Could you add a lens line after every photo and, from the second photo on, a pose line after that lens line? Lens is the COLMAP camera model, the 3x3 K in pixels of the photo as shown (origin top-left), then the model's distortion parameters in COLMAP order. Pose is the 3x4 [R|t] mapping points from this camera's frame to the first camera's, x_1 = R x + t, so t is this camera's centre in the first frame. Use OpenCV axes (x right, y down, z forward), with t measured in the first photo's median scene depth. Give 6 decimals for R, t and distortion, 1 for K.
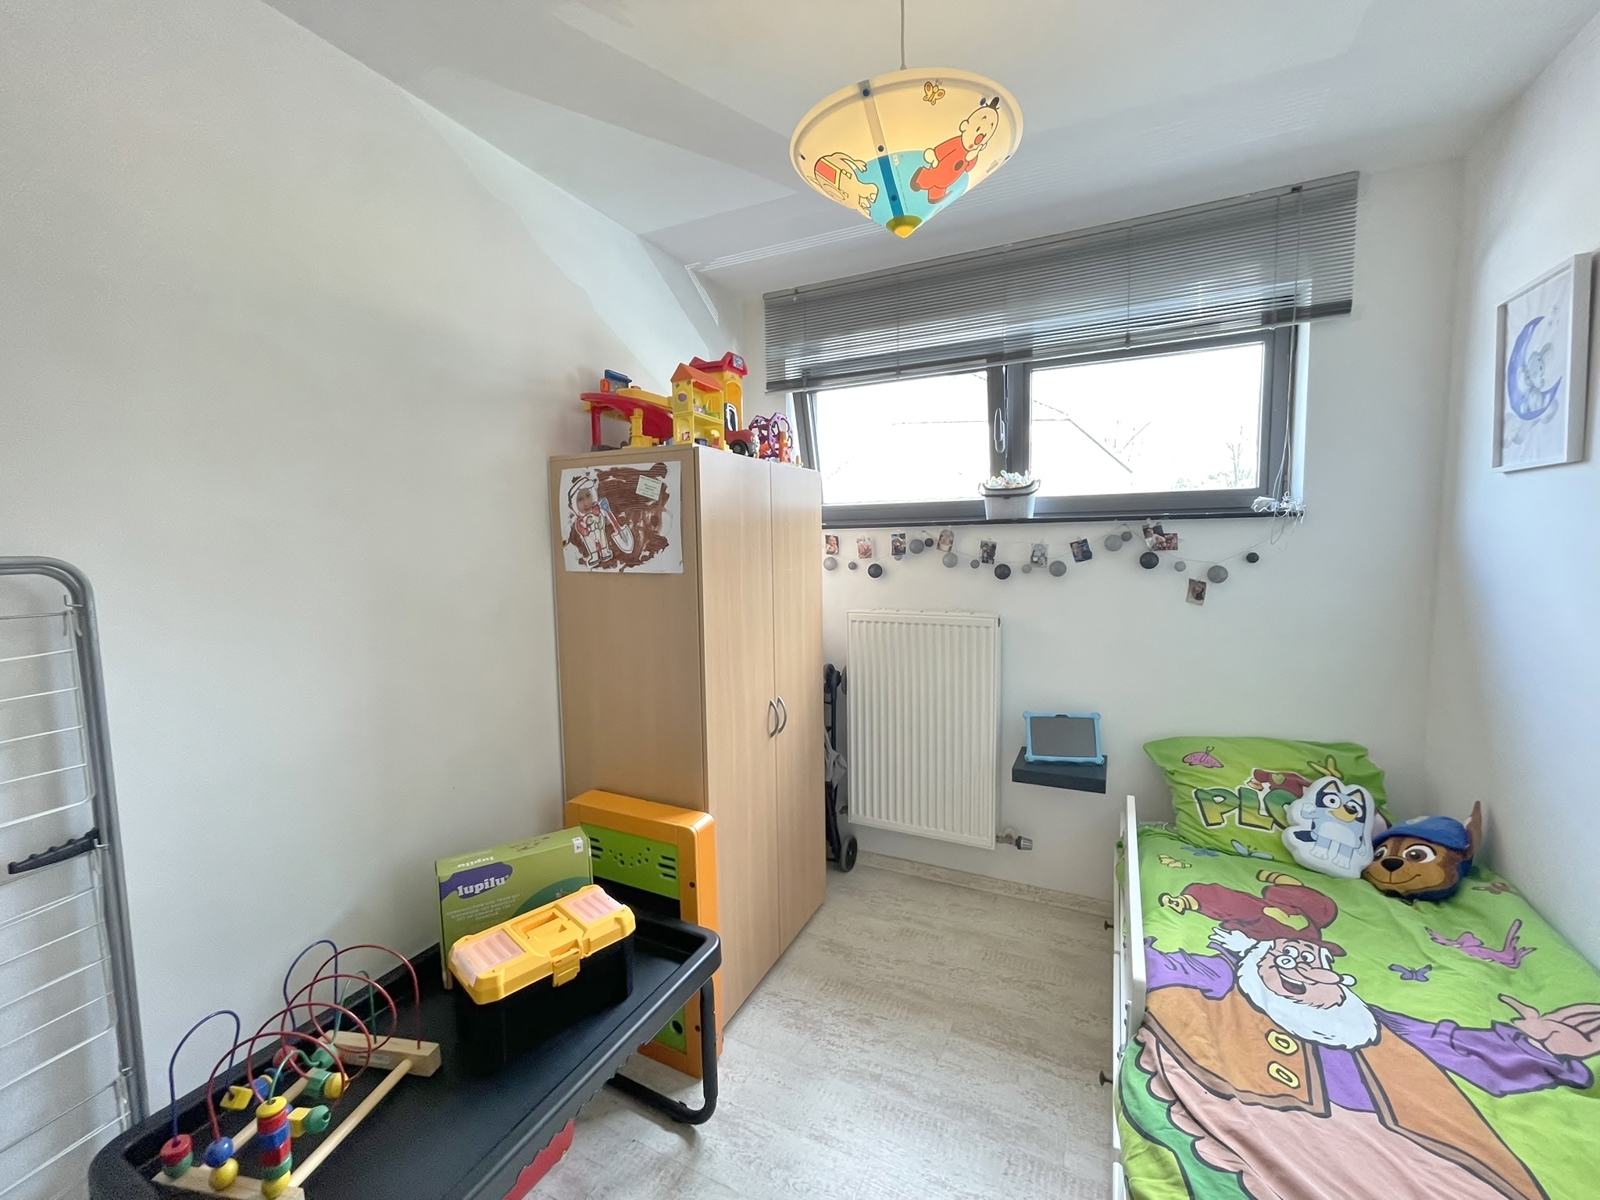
lens RADIAL K [[646.2, 0, 791.5], [0, 646.2, 593.1], [0, 0, 1]] dist [-0.001770, 0.000187]
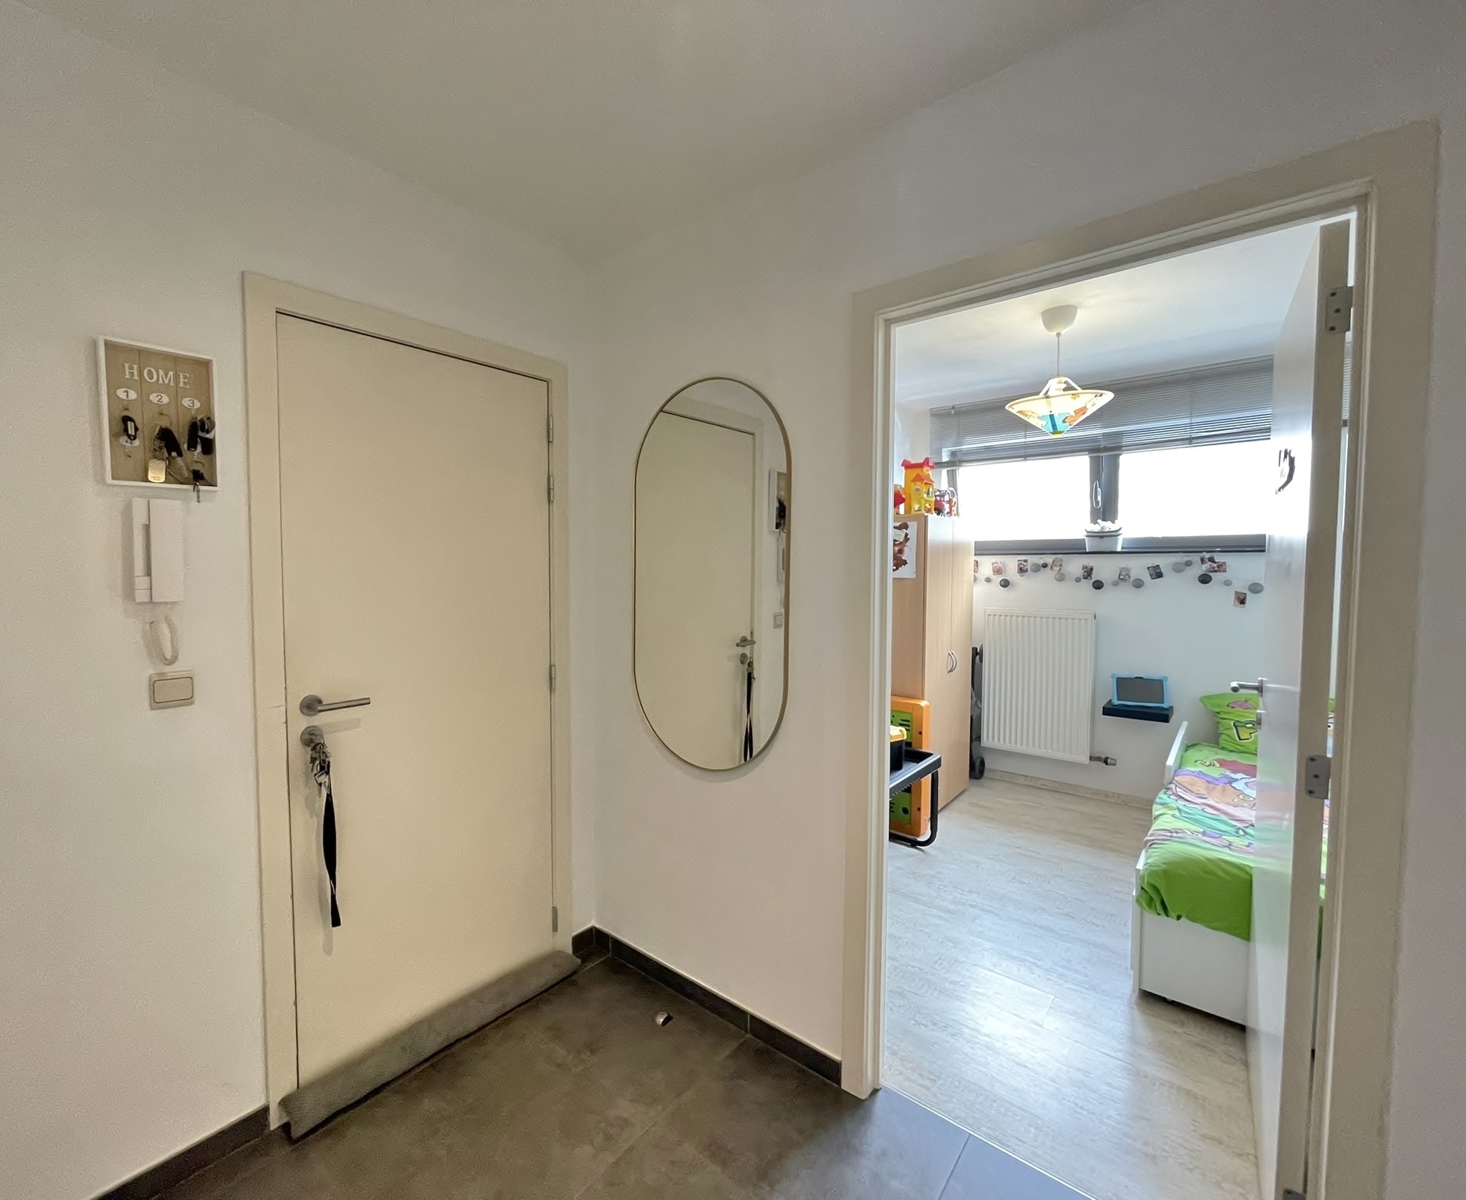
lens RADIAL K [[550.2, 0, 730.0], [0, 550.2, 589.2], [0, 0, 1]] dist [-0.000912, 0.000159]
pose [[0.963963, 0.027906, -0.264567, -0.187720], [-0.037179, 0.998855, -0.030108, 0.053235], [0.263424, 0.038860, 0.963897, -0.543323]]
